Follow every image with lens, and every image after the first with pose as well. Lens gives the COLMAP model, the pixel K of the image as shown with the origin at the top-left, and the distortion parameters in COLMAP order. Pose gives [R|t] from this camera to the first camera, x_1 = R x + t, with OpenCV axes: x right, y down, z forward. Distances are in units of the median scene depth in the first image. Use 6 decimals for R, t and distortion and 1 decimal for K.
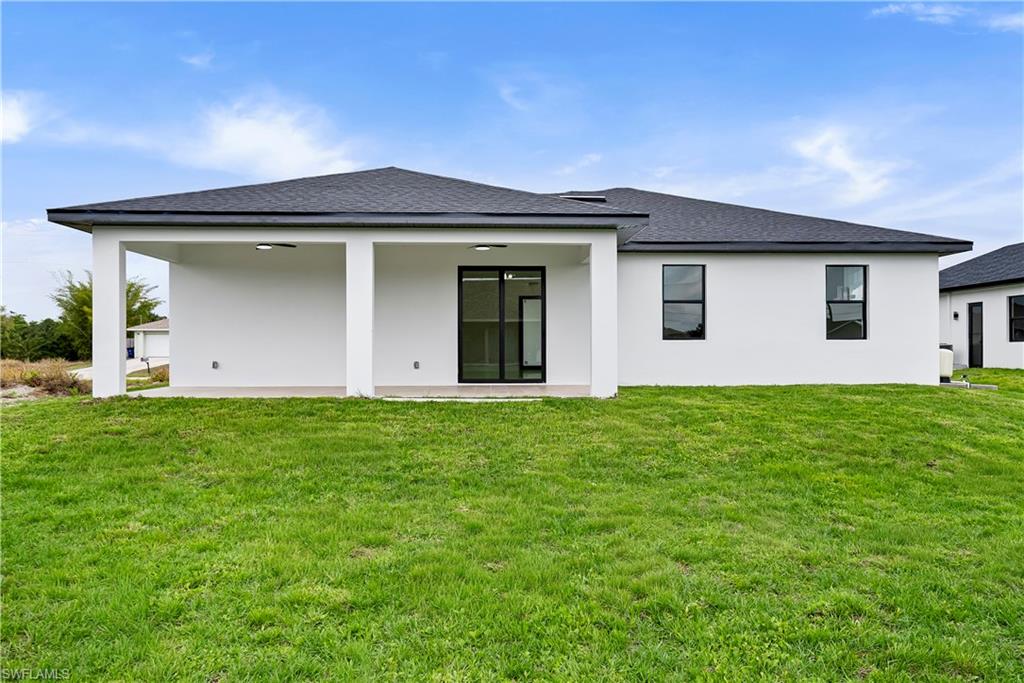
lens RADIAL K [[673.9, 0, 512.0], [0, 673.9, 344.9], [0, 0, 1]] dist [0.007474, -0.000693]
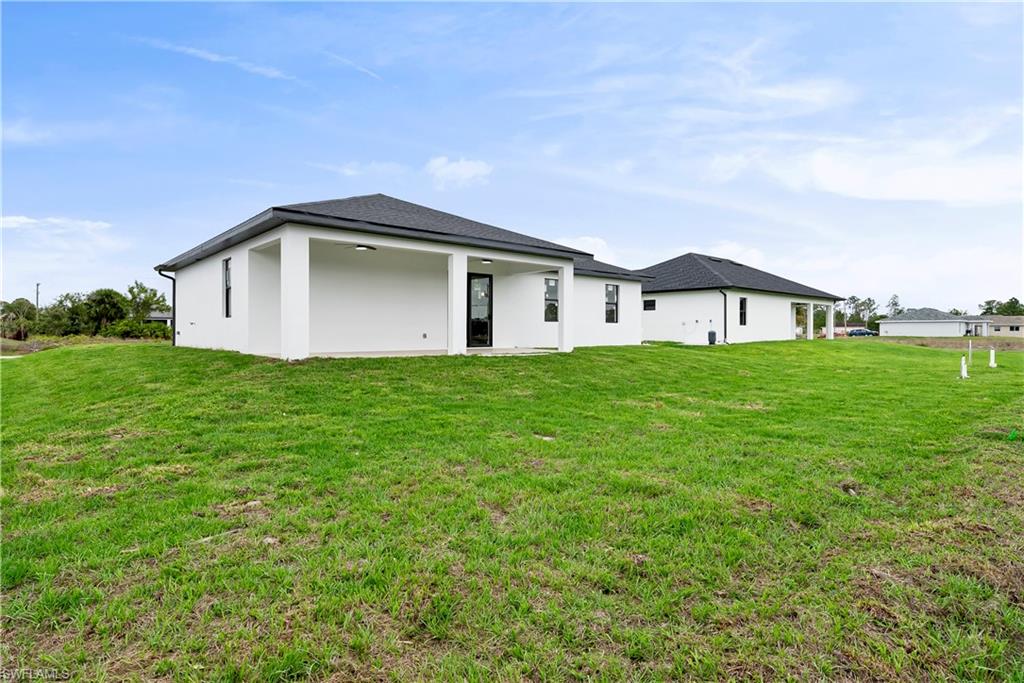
lens RADIAL K [[523.7, 0, 512.7], [0, 523.7, 339.1], [0, 0, 1]] dist [0.001507, 0.000476]
pose [[0.789283, -0.000999, 0.614028, -0.681062], [-0.020507, 0.999398, 0.027985, 0.002308], [-0.613686, -0.034680, 0.788788, -0.014647]]
